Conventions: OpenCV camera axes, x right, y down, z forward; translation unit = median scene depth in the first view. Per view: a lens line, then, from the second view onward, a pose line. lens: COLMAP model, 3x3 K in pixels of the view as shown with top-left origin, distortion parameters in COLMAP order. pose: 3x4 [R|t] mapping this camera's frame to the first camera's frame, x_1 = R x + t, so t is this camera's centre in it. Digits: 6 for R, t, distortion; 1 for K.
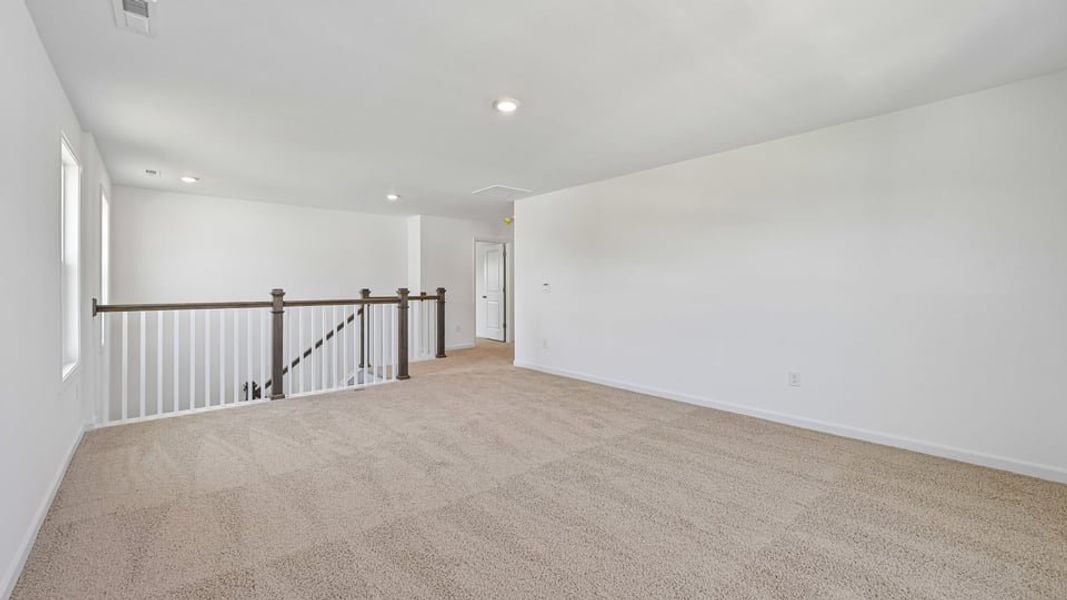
lens RADIAL K [[424.5, 0, 534.4], [0, 424.5, 301.9], [0, 0, 1]] dist [0.001617, 0.000195]
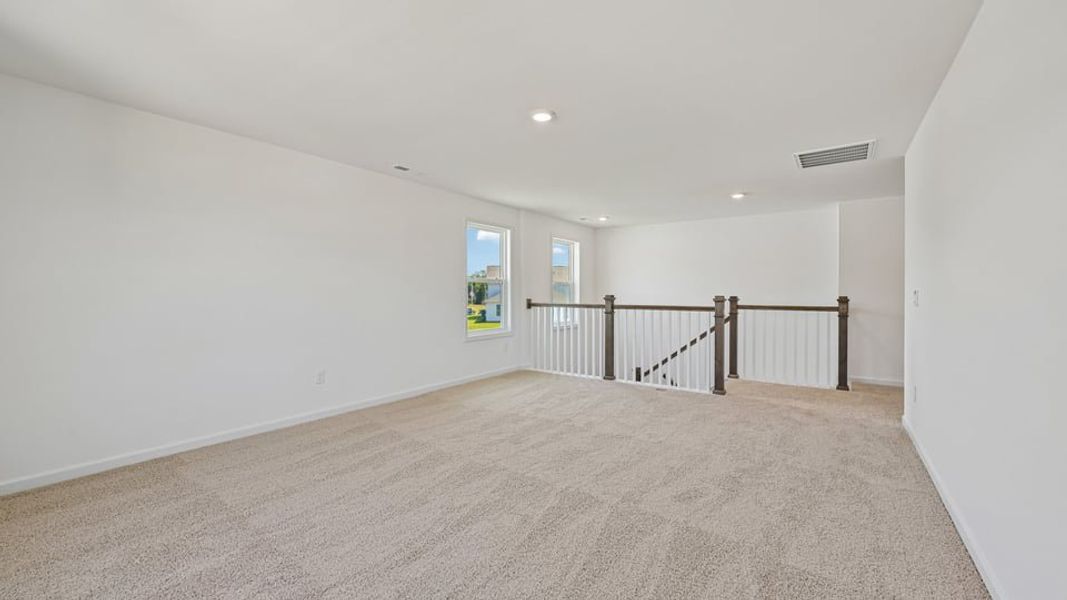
lens RADIAL K [[424.5, 0, 534.4], [0, 424.5, 301.9], [0, 0, 1]] dist [0.001617, 0.000195]
pose [[0.234244, 0.028219, -0.971768, 0.607871], [-0.039729, 0.999021, 0.019434, -0.025350], [0.971366, 0.034055, 0.235136, 0.477051]]
